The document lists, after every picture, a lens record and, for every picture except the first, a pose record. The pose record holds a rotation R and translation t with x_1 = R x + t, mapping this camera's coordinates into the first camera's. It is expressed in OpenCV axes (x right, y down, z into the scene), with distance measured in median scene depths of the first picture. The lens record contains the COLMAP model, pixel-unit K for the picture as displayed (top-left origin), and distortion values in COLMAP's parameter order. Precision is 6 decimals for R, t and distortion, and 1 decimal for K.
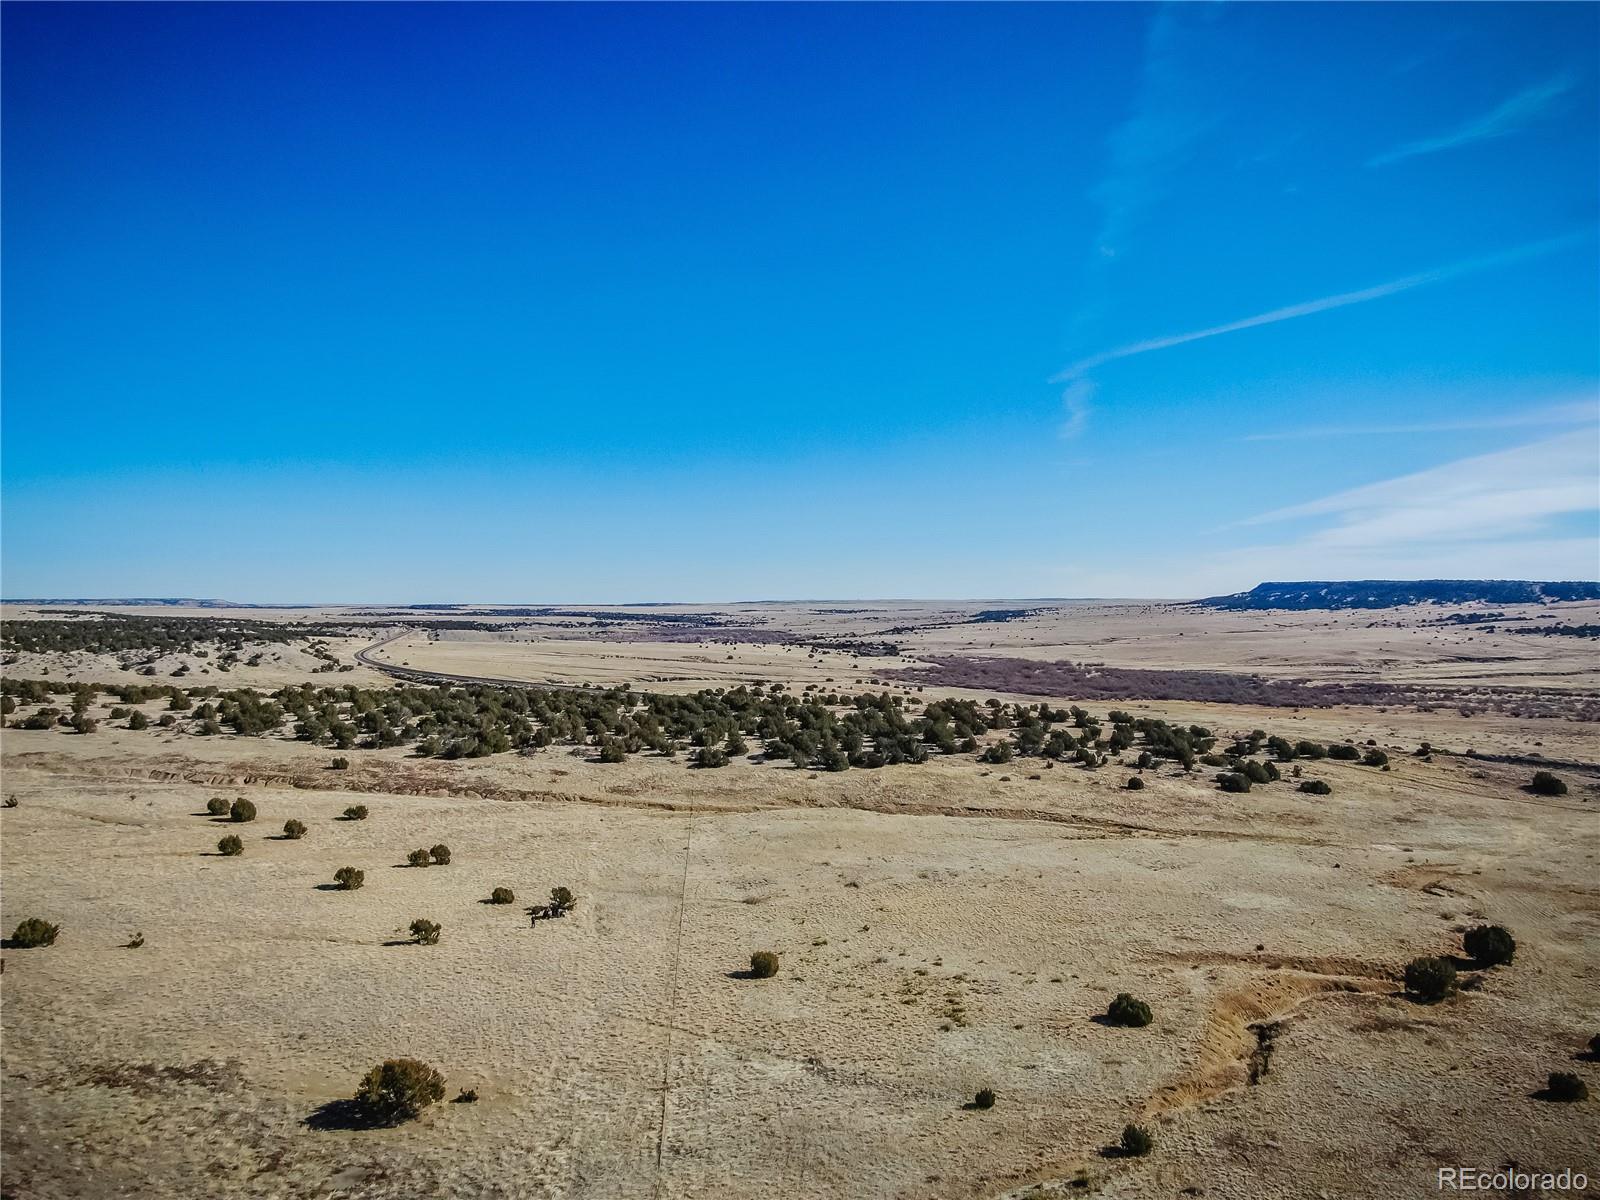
lens RADIAL K [[1137.7, 0, 808.2], [0, 1137.7, 603.7], [0, 0, 1]] dist [-0.026168, 0.010641]
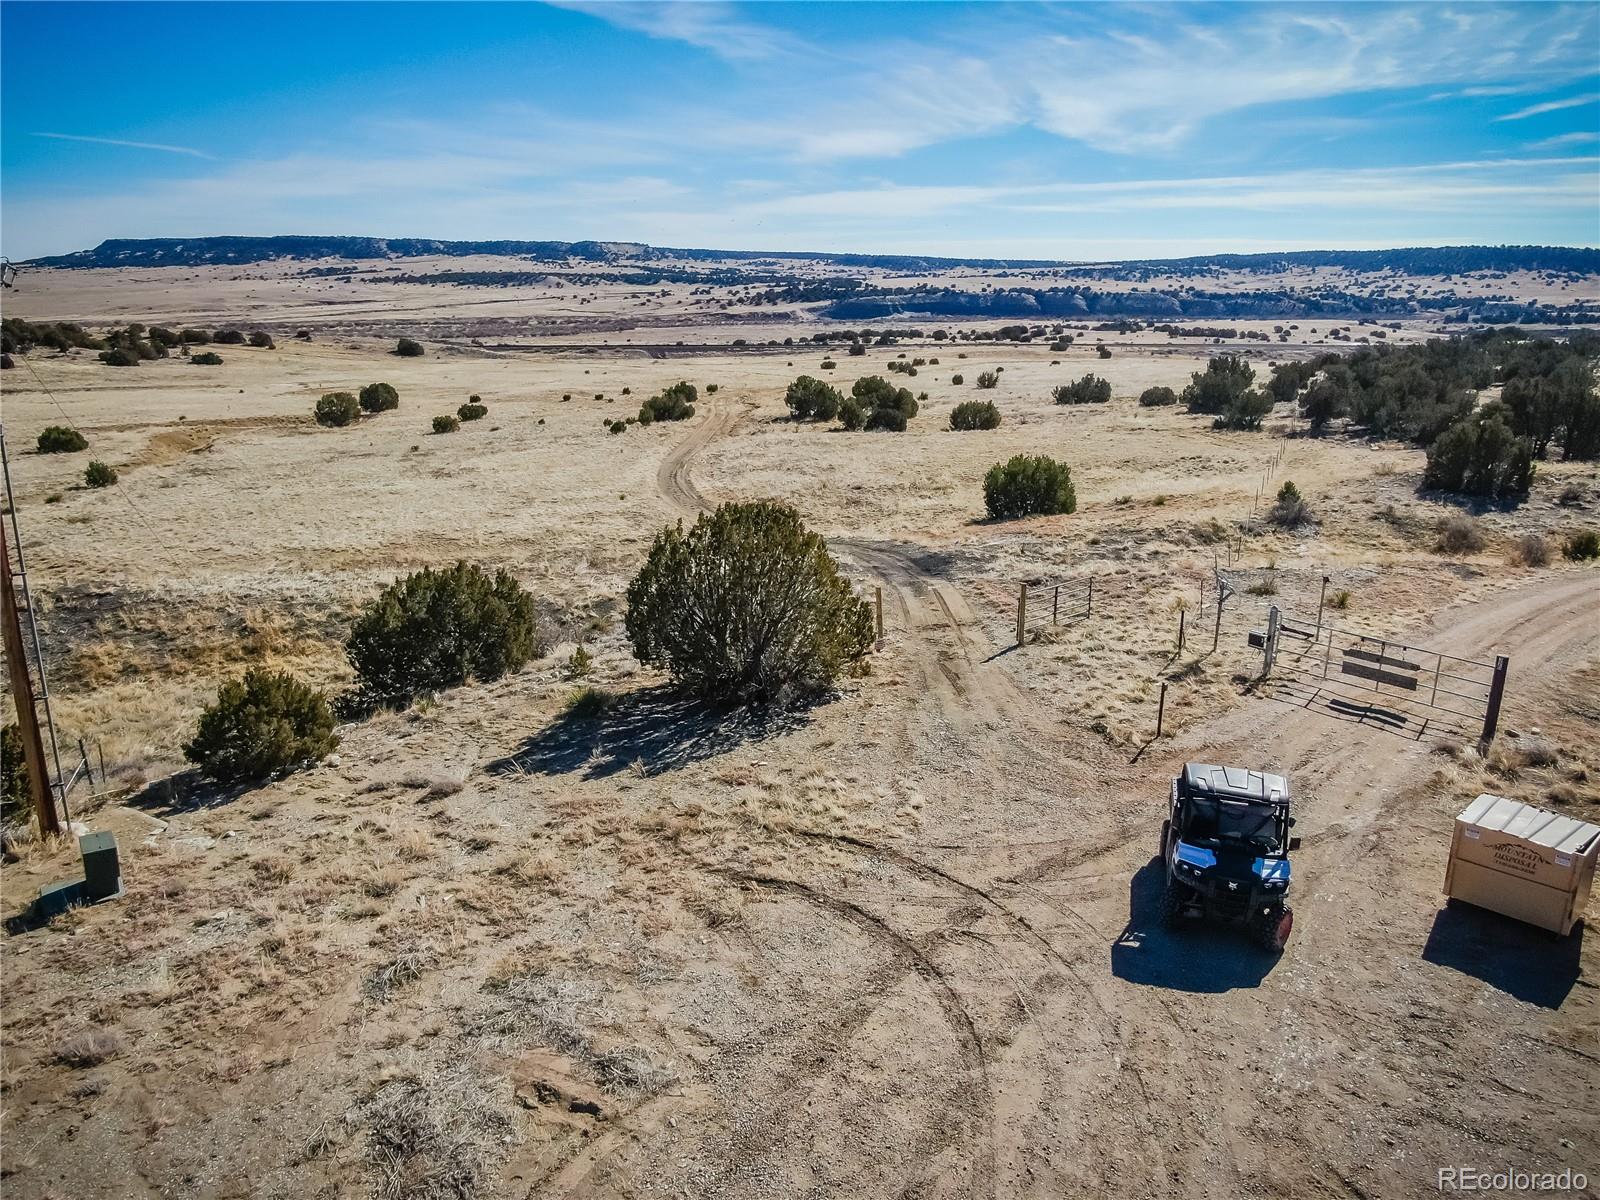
lens RADIAL K [[1137.7, 0, 801.8], [0, 1137.7, 603.4], [0, 0, 1]] dist [-0.026168, 0.010641]
pose [[0.610515, -0.224576, 0.759498, -0.040296], [0.002905, 0.959585, 0.281404, 0.088387], [-0.791999, -0.169595, 0.586493, -0.045850]]
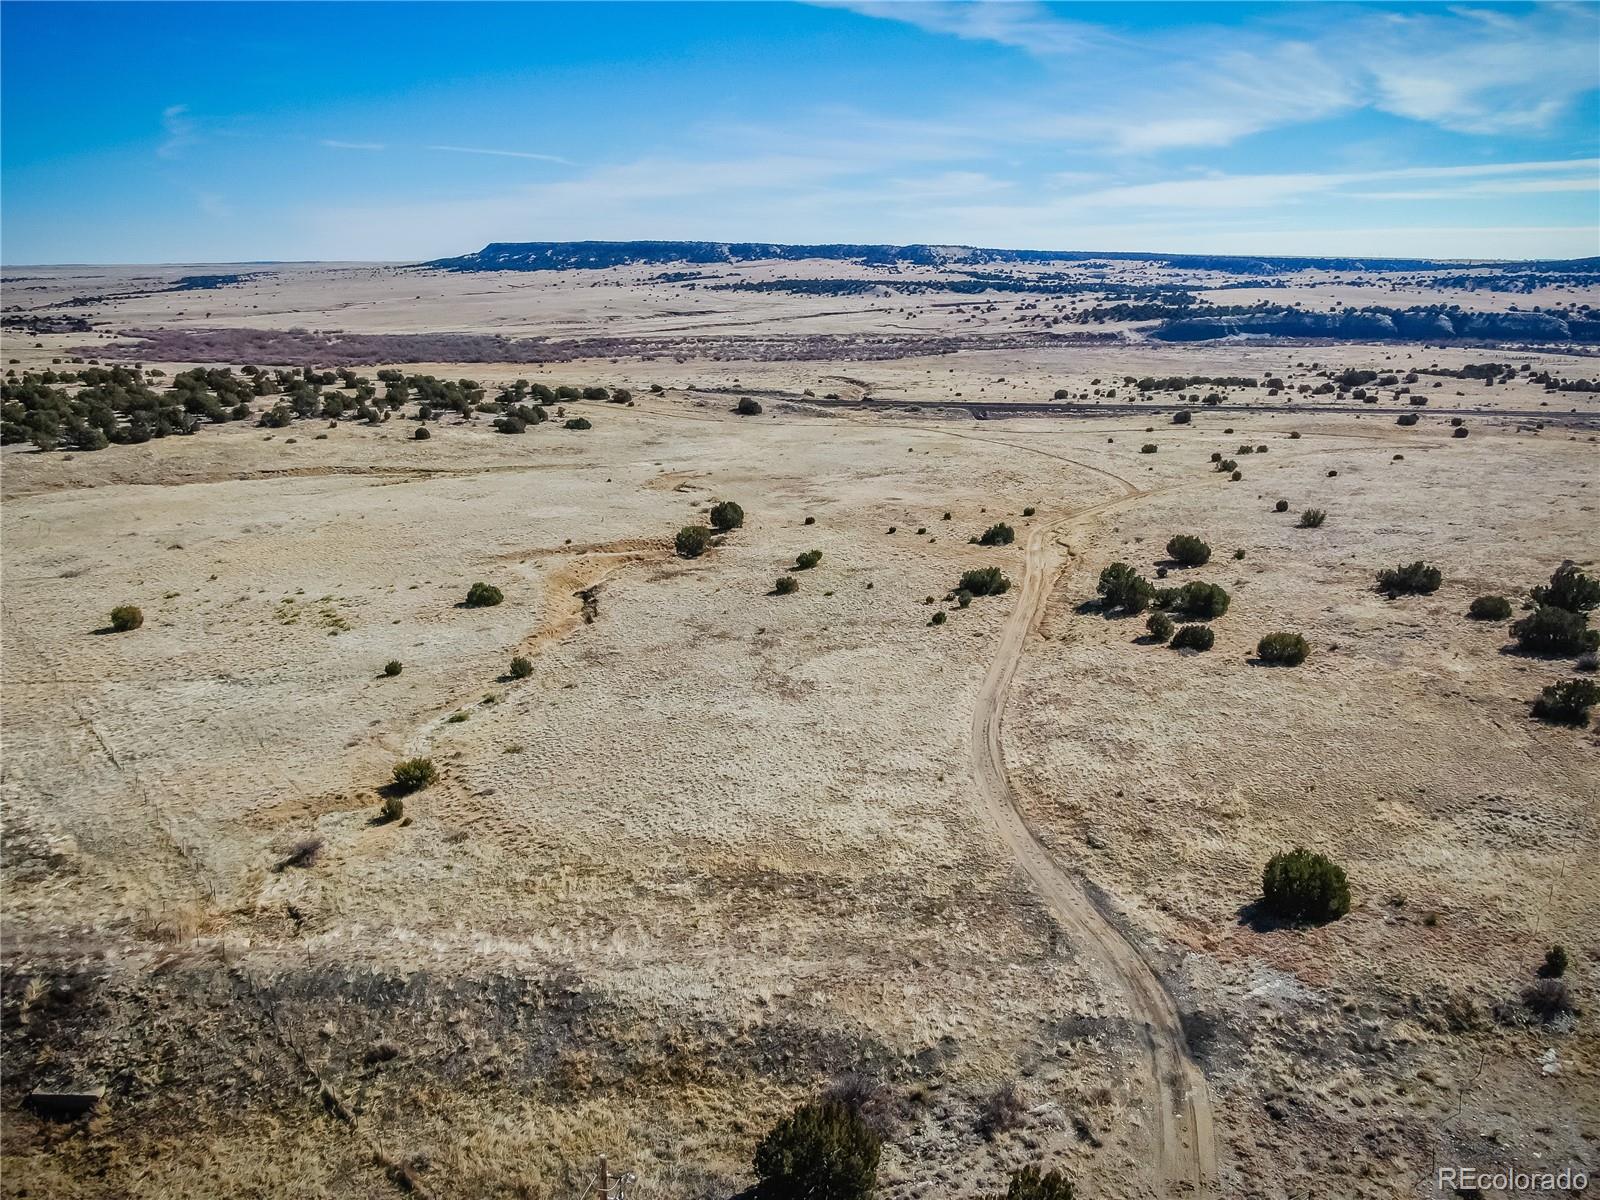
lens RADIAL K [[1137.7, 0, 804.7], [0, 1137.7, 601.0], [0, 0, 1]] dist [-0.026168, 0.010641]
pose [[0.800771, -0.173686, 0.573236, -0.055462], [0.004277, 0.958668, 0.284495, 0.008755], [-0.598956, -0.225364, 0.768416, -0.055690]]
